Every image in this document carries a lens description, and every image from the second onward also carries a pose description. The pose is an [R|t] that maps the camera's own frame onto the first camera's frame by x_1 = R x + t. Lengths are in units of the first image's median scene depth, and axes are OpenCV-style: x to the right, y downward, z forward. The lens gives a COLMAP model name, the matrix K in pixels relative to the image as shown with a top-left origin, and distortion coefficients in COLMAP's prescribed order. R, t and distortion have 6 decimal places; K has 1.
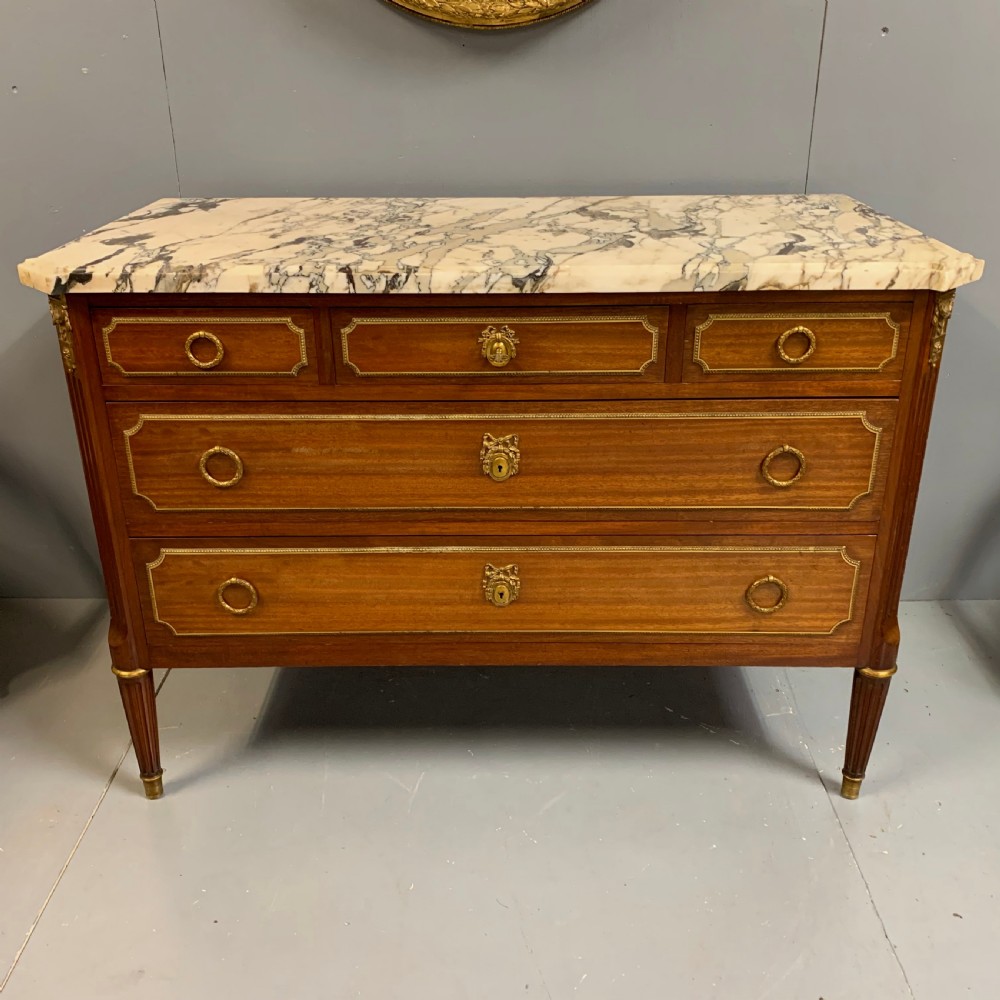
lens RADIAL K [[1025.6, 0, 500.3], [0, 1025.6, 497.6], [0, 0, 1]] dist [0.182233, -0.569514]
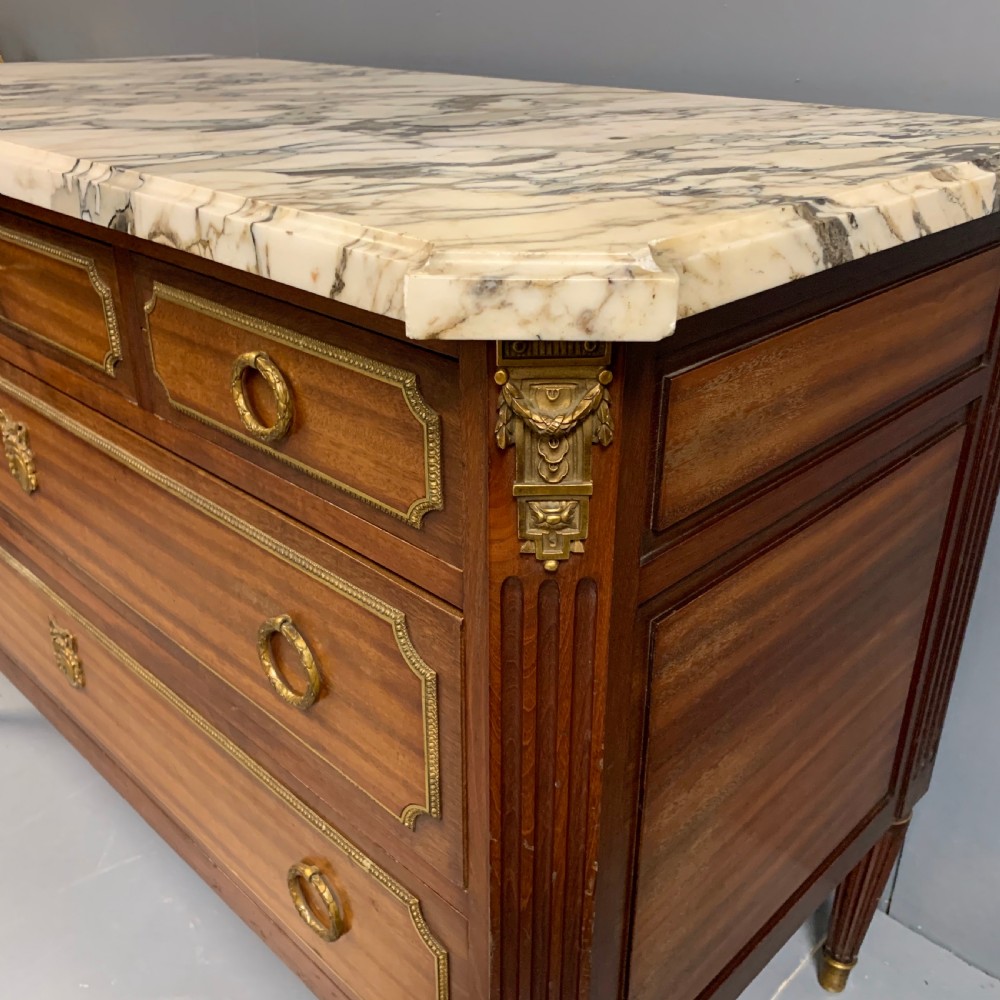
lens RADIAL K [[1018.5, 0, 501.1], [0, 1018.5, 490.7], [0, 0, 1]] dist [0.168702, -0.451171]
pose [[0.718552, 0.313479, -0.620817, 0.594158], [-0.292287, 0.946111, 0.139433, -0.187939], [0.631071, 0.081267, 0.771456, 0.715079]]
